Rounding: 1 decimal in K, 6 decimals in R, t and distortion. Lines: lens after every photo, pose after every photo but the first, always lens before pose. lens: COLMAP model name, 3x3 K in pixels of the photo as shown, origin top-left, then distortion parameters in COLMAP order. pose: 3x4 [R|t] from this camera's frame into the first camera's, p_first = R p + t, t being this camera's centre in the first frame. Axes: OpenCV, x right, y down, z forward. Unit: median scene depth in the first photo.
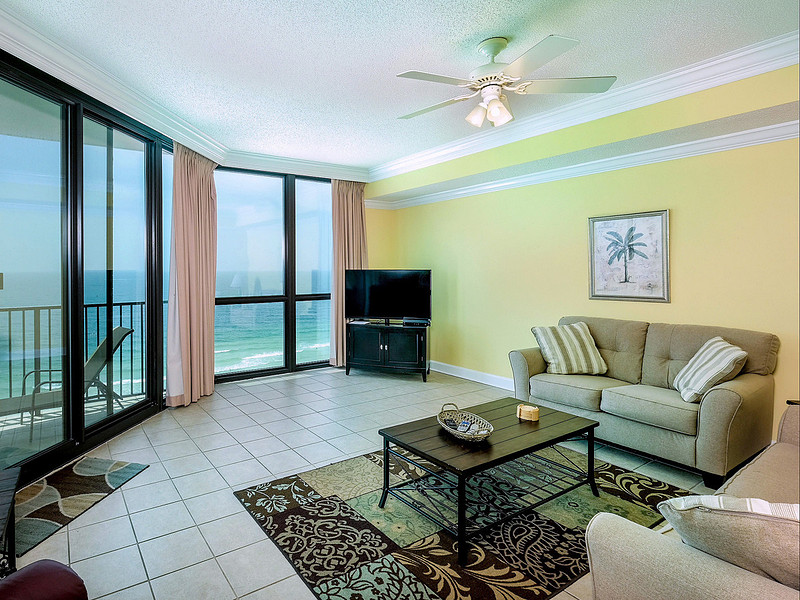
lens RADIAL K [[430.3, 0, 321.0], [0, 430.3, 268.3], [0, 0, 1]] dist [0.012430, -0.000368]
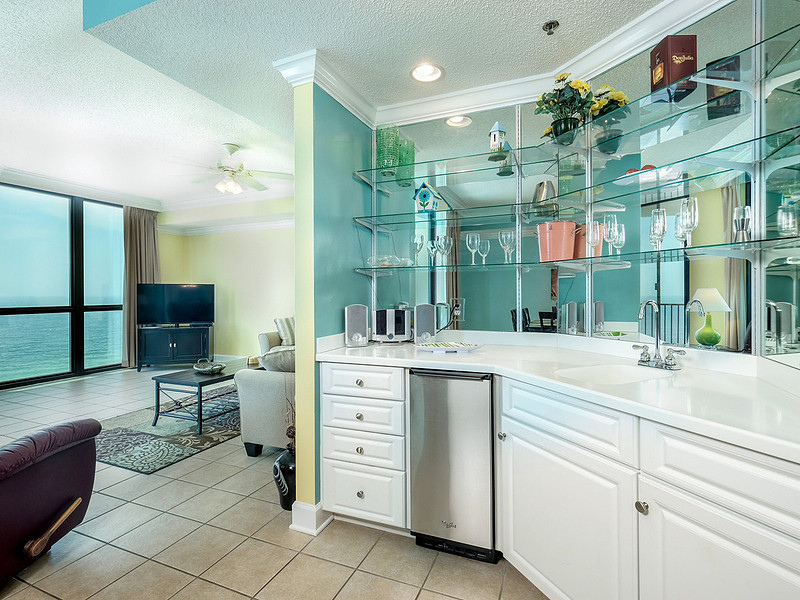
lens RADIAL K [[400.3, 0, 392.4], [0, 400.3, 292.0], [0, 0, 1]] dist [0.009756, -0.001906]
pose [[0.825864, 0.002272, 0.563864, 0.019798], [-0.000712, 0.999995, -0.002987, 0.043781], [-0.563869, 0.002066, 0.825862, -0.470615]]
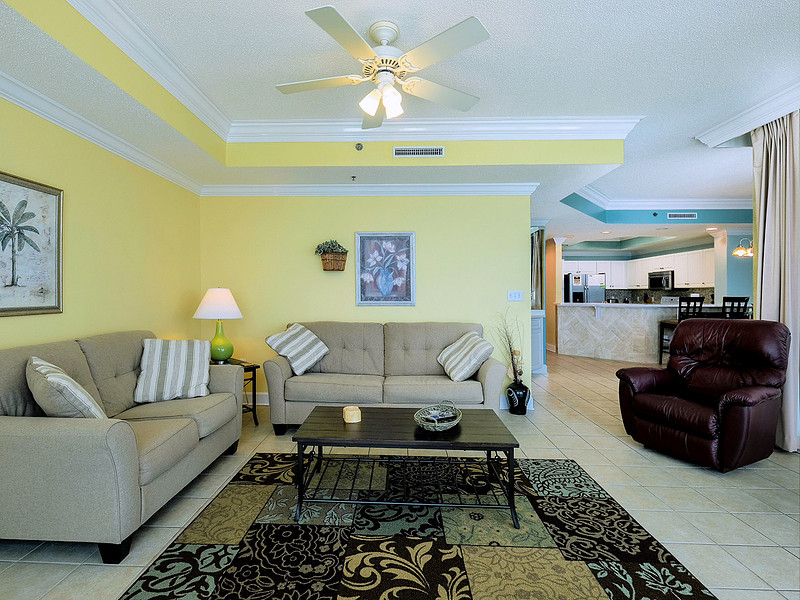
lens RADIAL K [[400.3, 0, 389.0], [0, 400.3, 301.3], [0, 0, 1]] dist [0.009756, -0.001906]
pose [[-0.835929, -0.012320, 0.548699, -0.062315], [-0.007682, 0.999913, 0.010748, 0.045248], [-0.548783, 0.004770, -0.835951, 1.233689]]
